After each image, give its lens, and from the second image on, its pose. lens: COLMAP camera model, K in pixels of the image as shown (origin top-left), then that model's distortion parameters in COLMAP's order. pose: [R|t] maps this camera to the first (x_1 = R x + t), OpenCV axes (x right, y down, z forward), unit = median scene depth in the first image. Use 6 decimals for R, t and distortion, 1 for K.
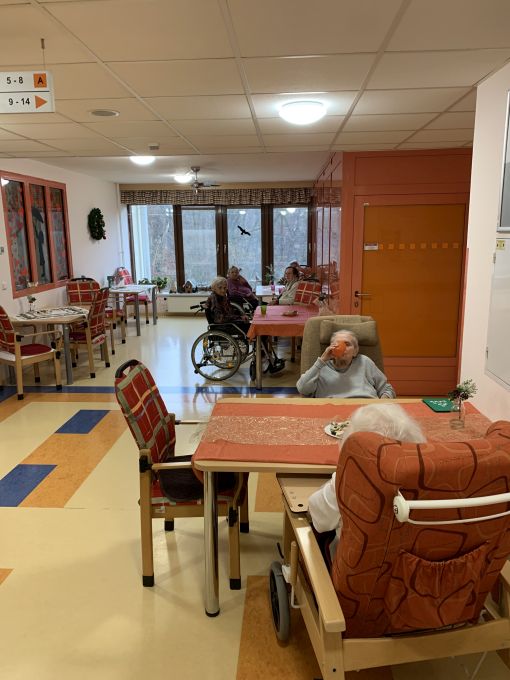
lens RADIAL K [[520.3, 0, 256.0], [0, 520.3, 339.0], [0, 0, 1]] dist [0.007770, -0.018372]
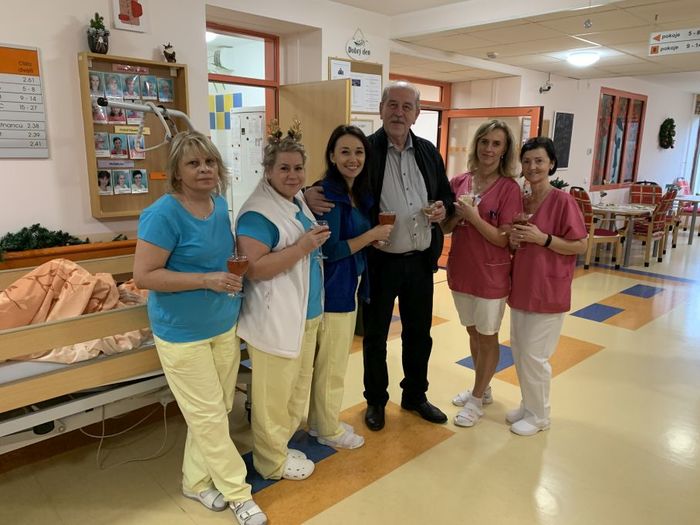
lens RADIAL K [[535.6, 0, 351.2], [0, 535.6, 265.8], [0, 0, 1]] dist [0.007770, -0.018372]
pose [[0.722612, 0.174333, -0.668910, 0.003390], [-0.164926, 0.983210, 0.078081, 0.071708], [0.671291, 0.053898, 0.739231, -0.245173]]
